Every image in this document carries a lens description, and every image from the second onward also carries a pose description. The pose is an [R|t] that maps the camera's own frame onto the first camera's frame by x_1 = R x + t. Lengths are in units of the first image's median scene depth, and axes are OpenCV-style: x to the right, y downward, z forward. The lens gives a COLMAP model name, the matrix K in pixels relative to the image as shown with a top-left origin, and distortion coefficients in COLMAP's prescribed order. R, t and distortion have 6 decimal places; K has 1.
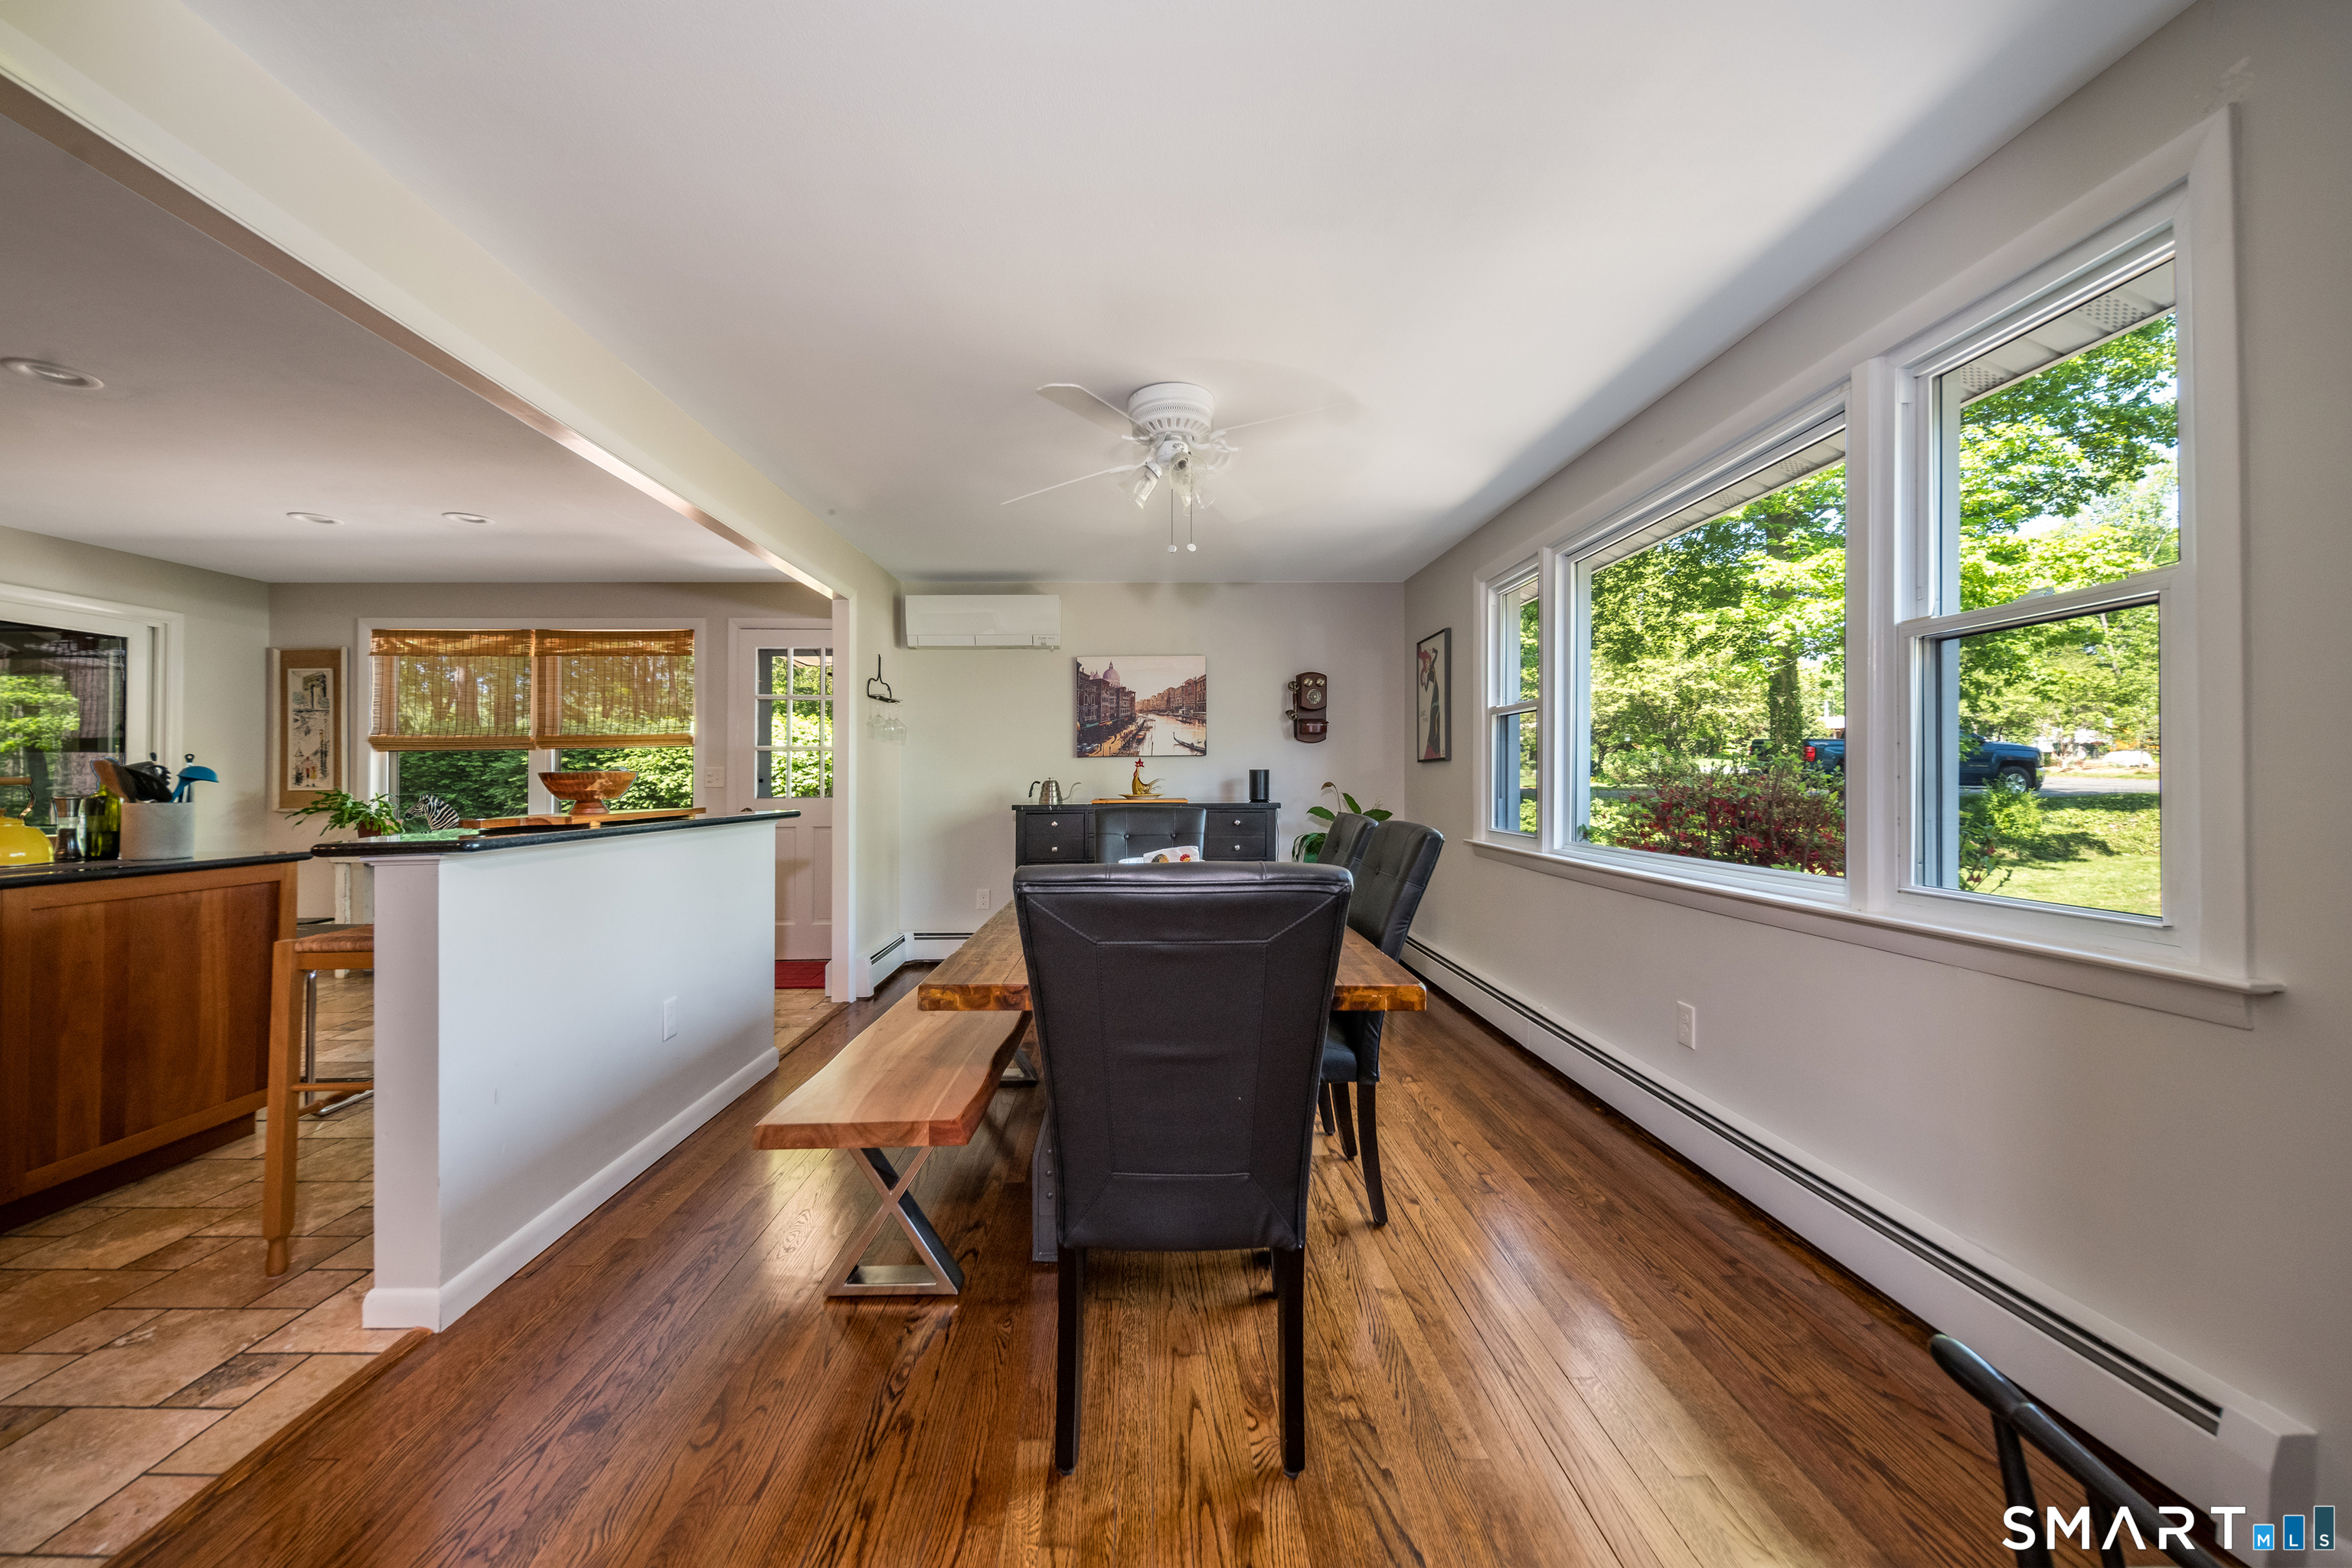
lens RADIAL K [[868.9, 0, 1121.7], [0, 868.9, 752.9], [0, 0, 1]] dist [0.000035, -0.000340]
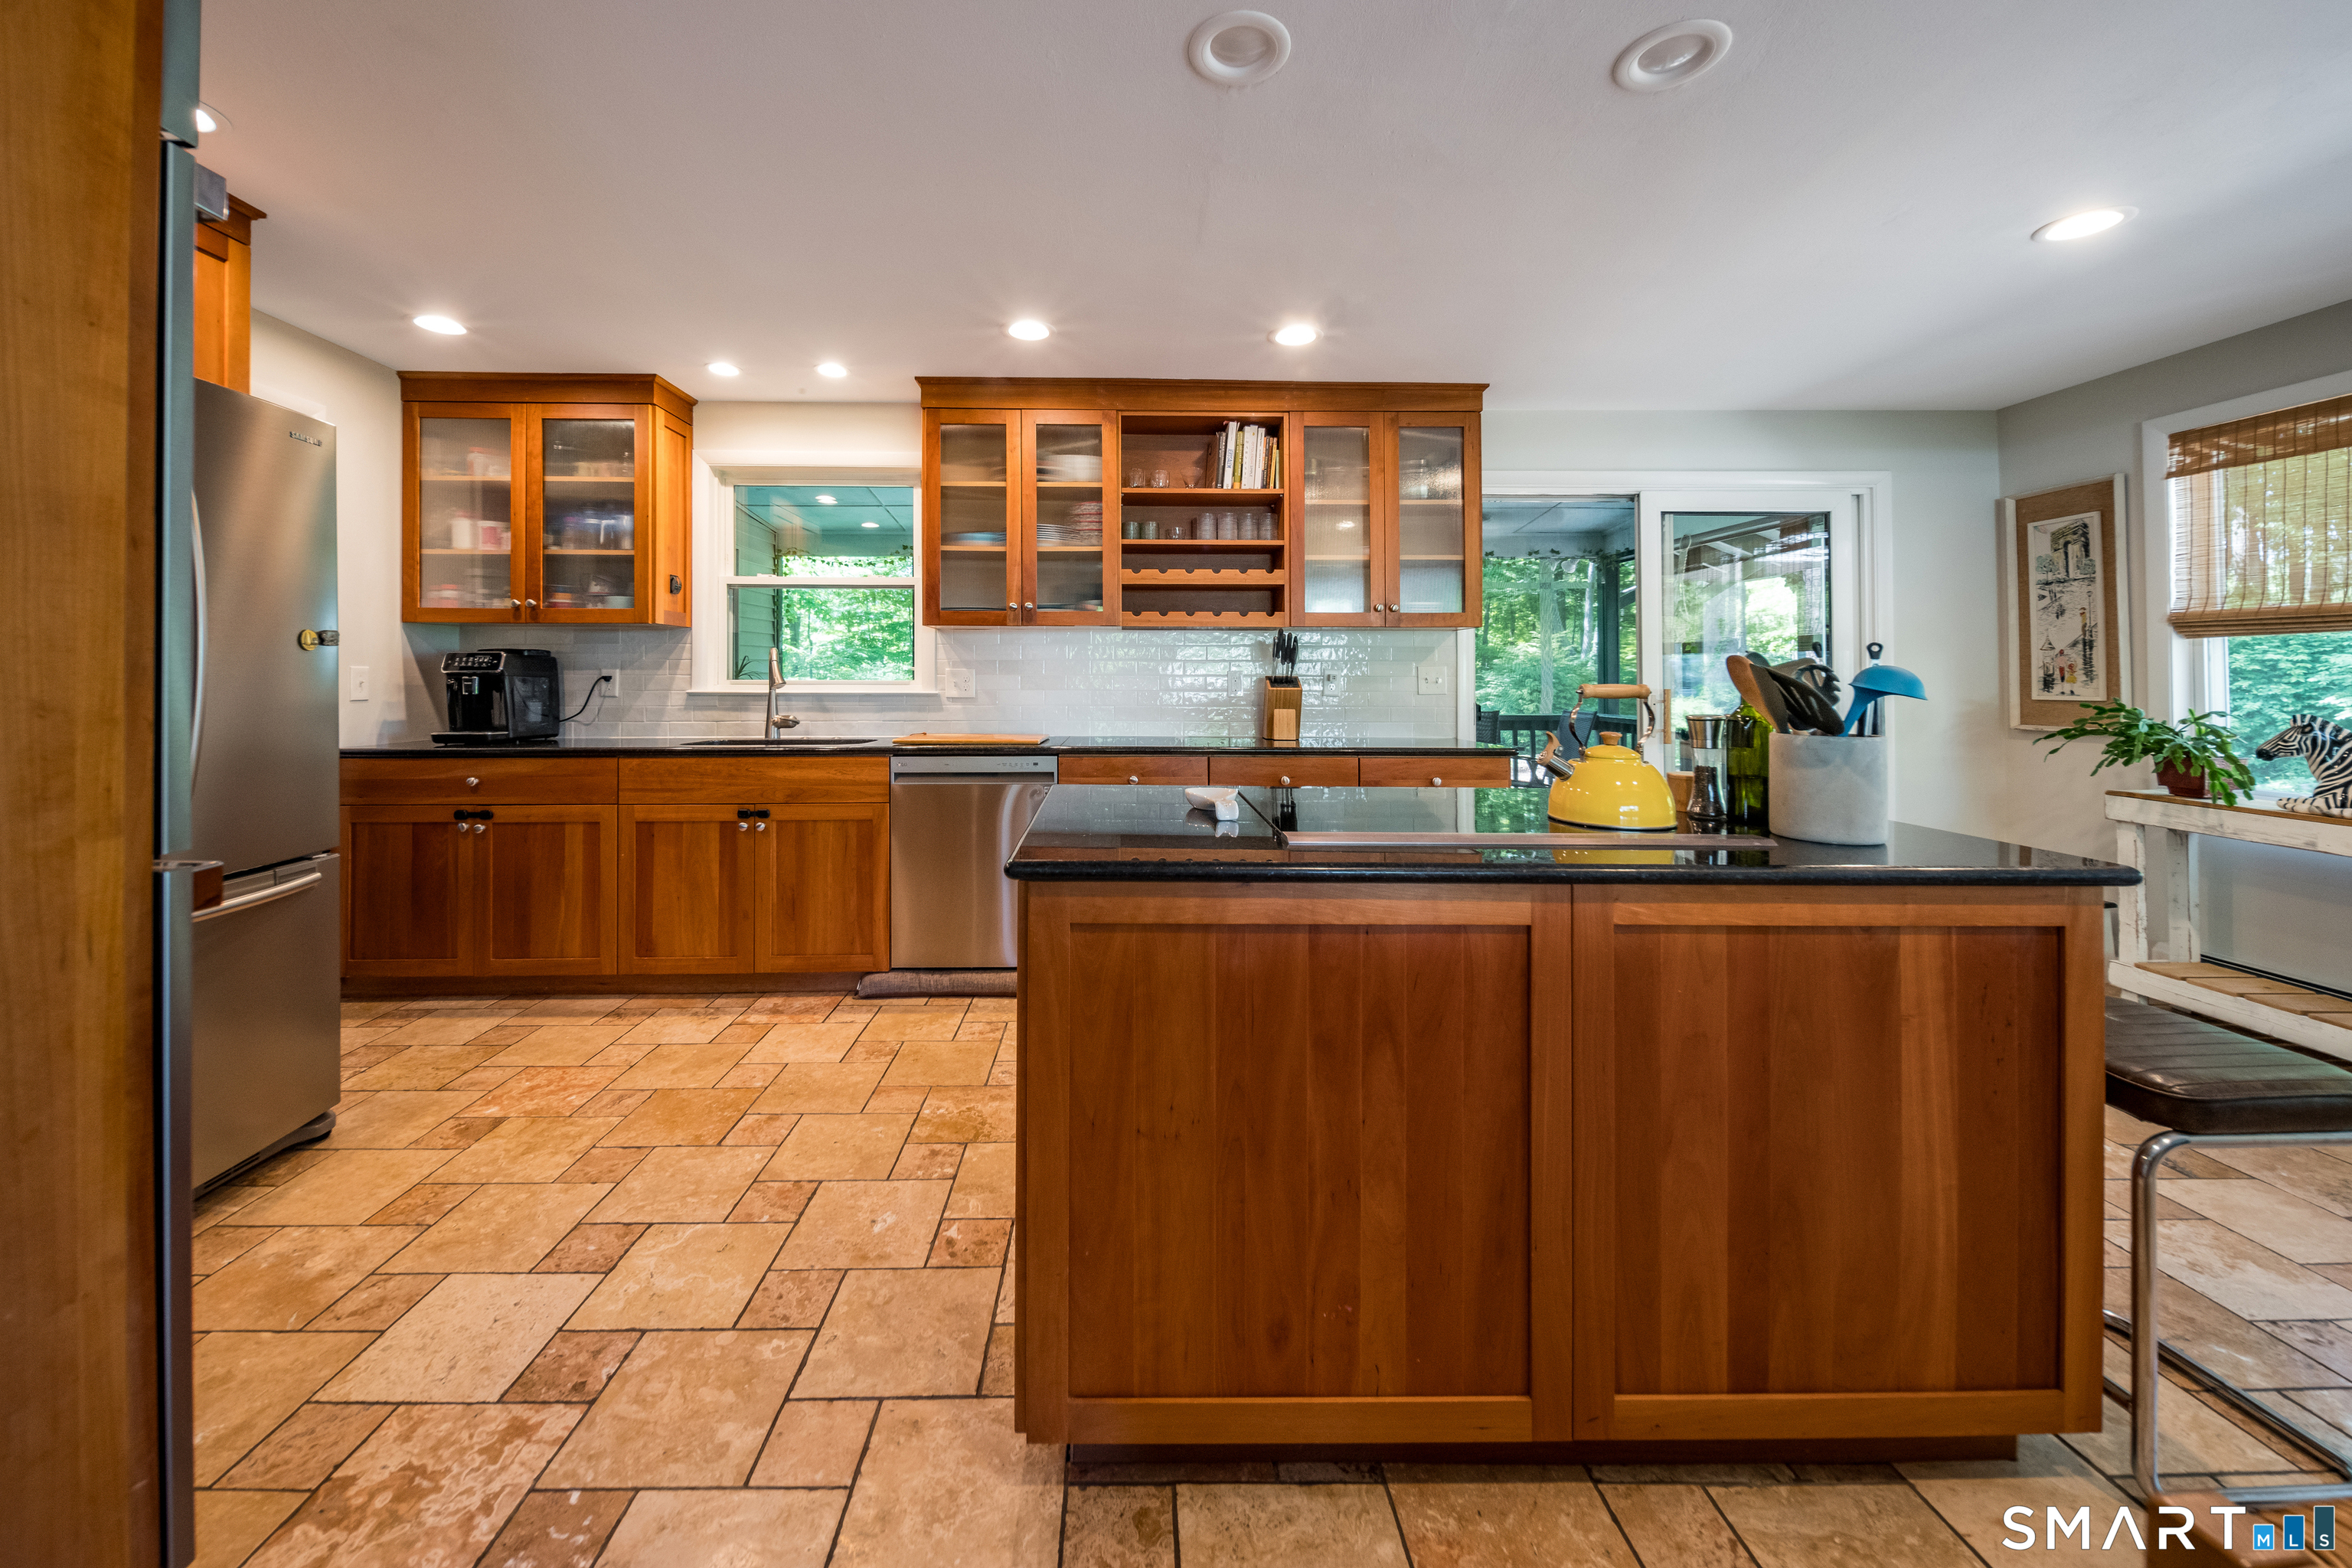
lens RADIAL K [[866.9, 0, 1147.4], [0, 866.9, 673.5], [0, 0, 1]] dist [-0.000844, -0.000195]
pose [[0.023724, 0.001640, -0.999717, -0.290863], [0.024432, 0.999699, 0.002220, 0.003944], [0.999420, -0.024478, 0.023676, 0.284027]]
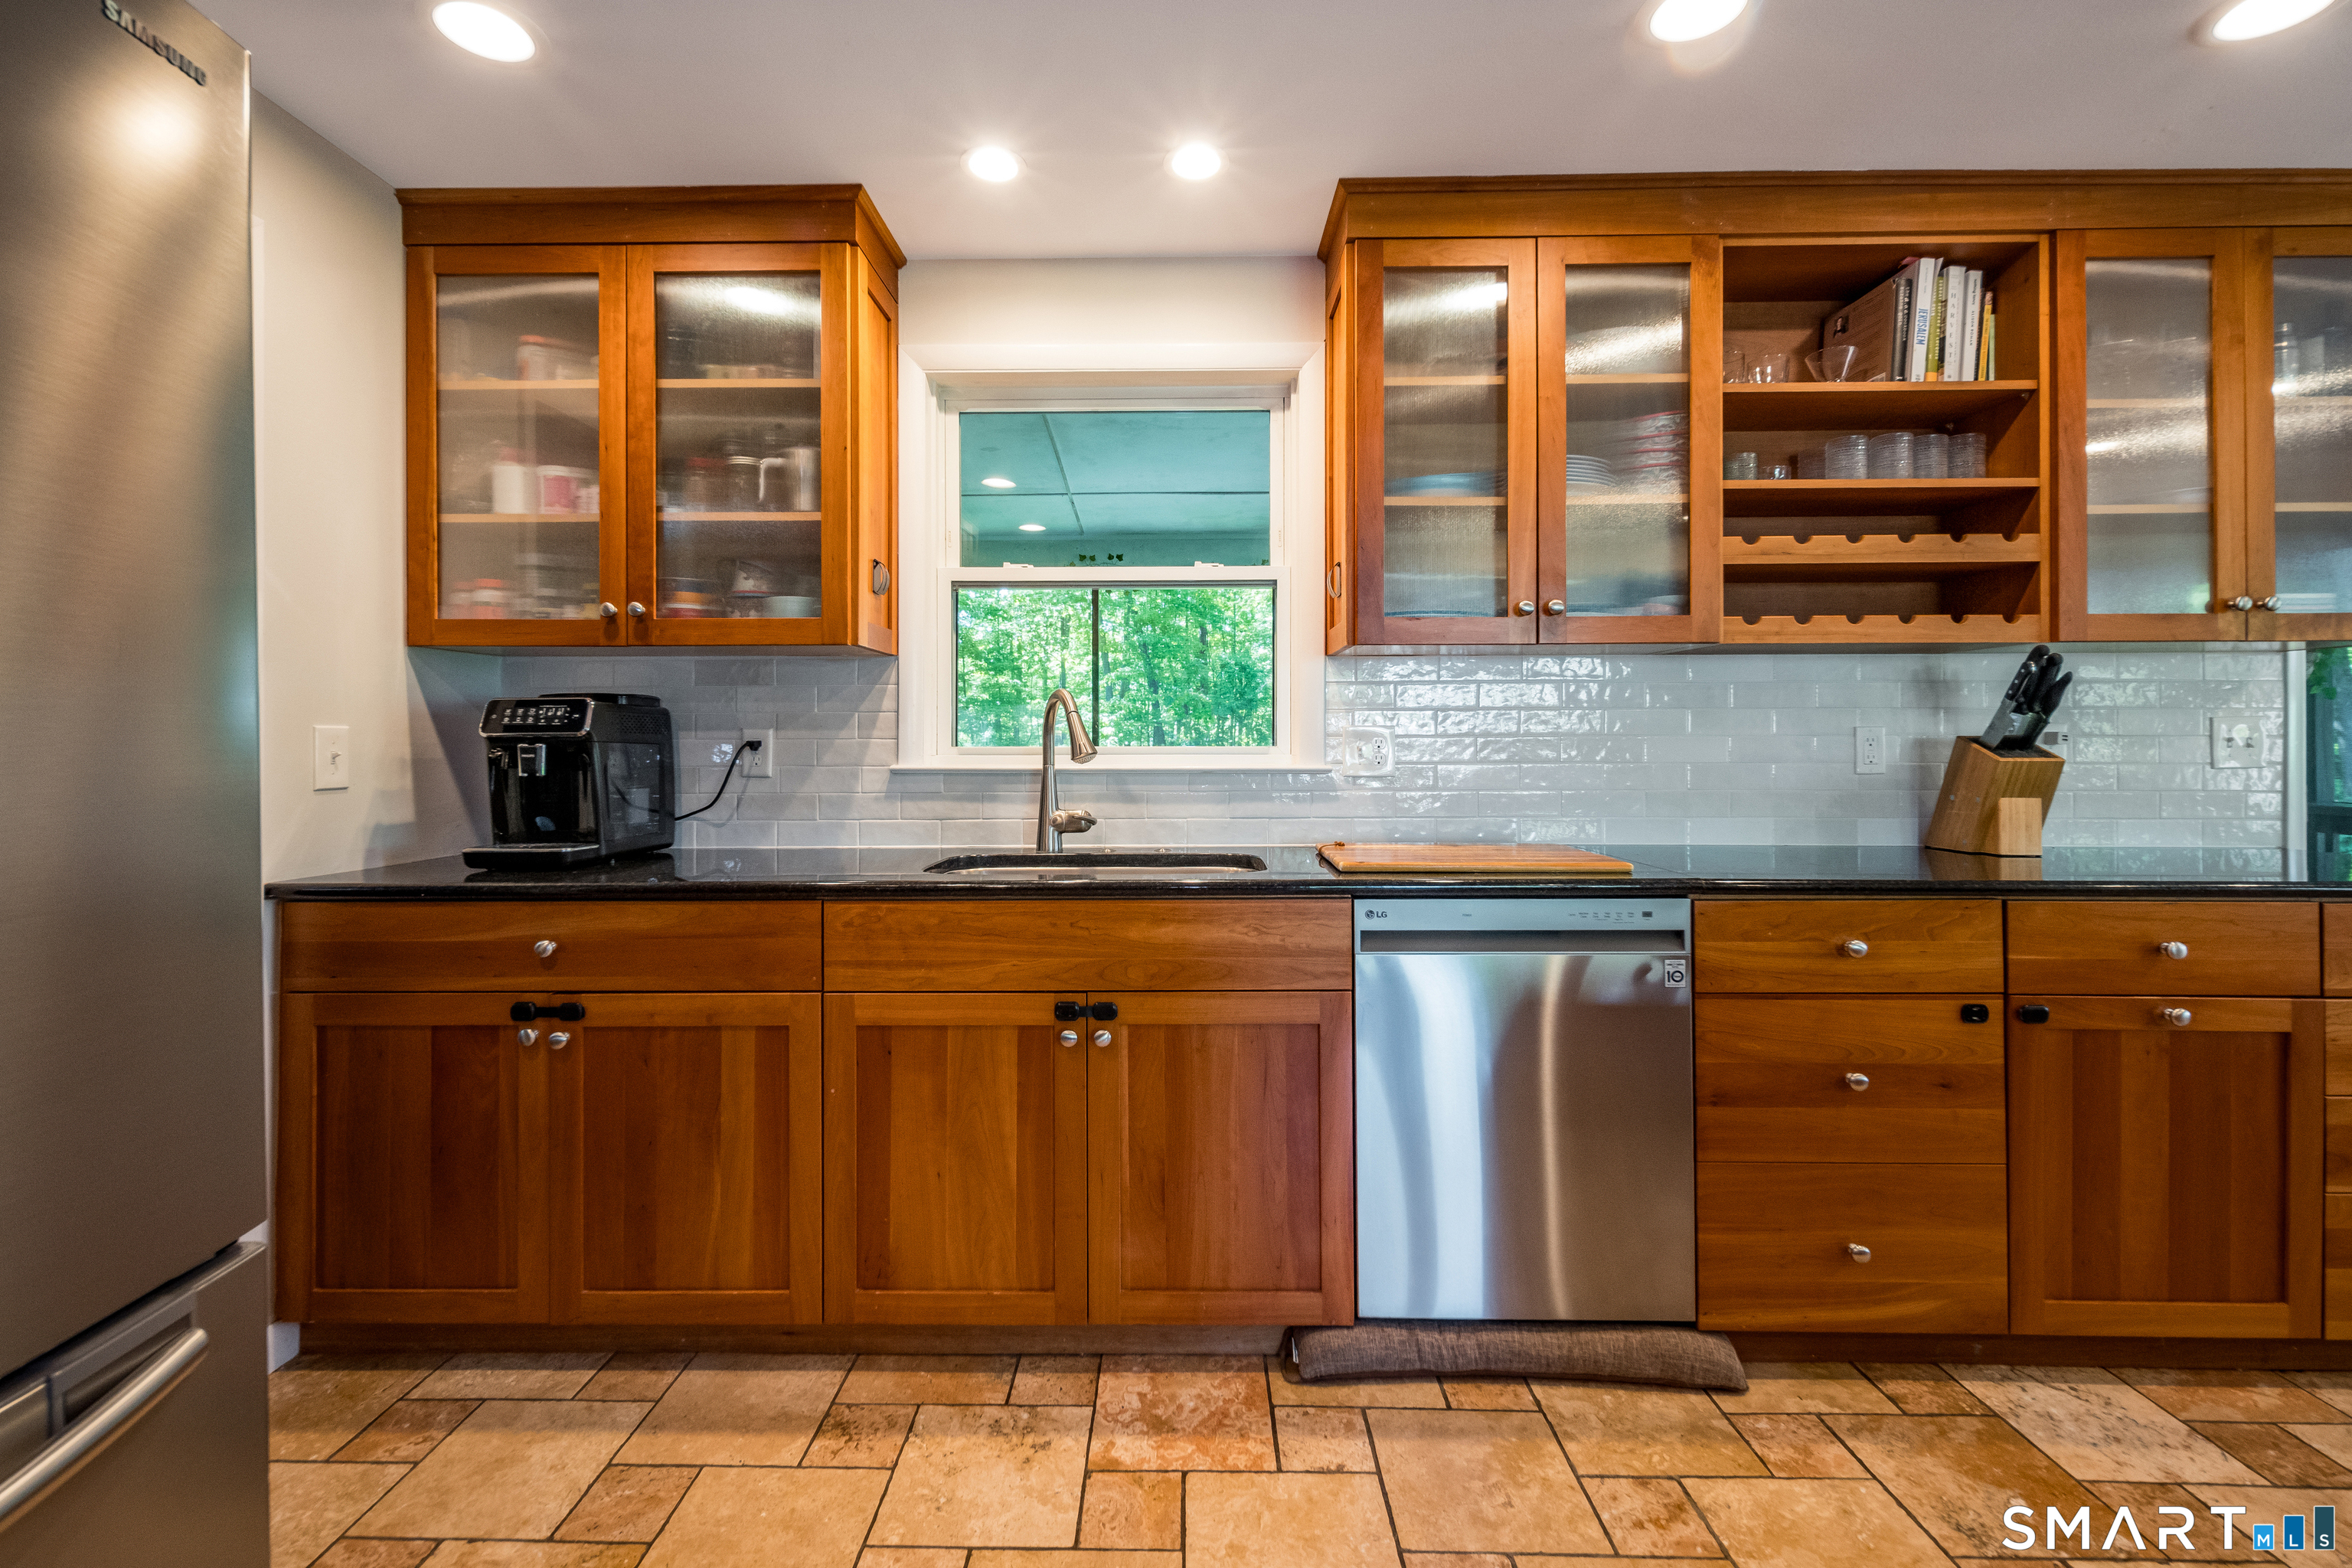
lens RADIAL K [[996.1, 0, 1187.7], [0, 996.1, 736.1], [0, 0, 1]] dist [0.001628, -0.000013]
pose [[-0.012290, 0.003894, -0.999917, -0.544661], [0.028946, 0.999575, 0.003537, -0.001309], [0.999505, -0.028901, -0.012397, 0.068648]]
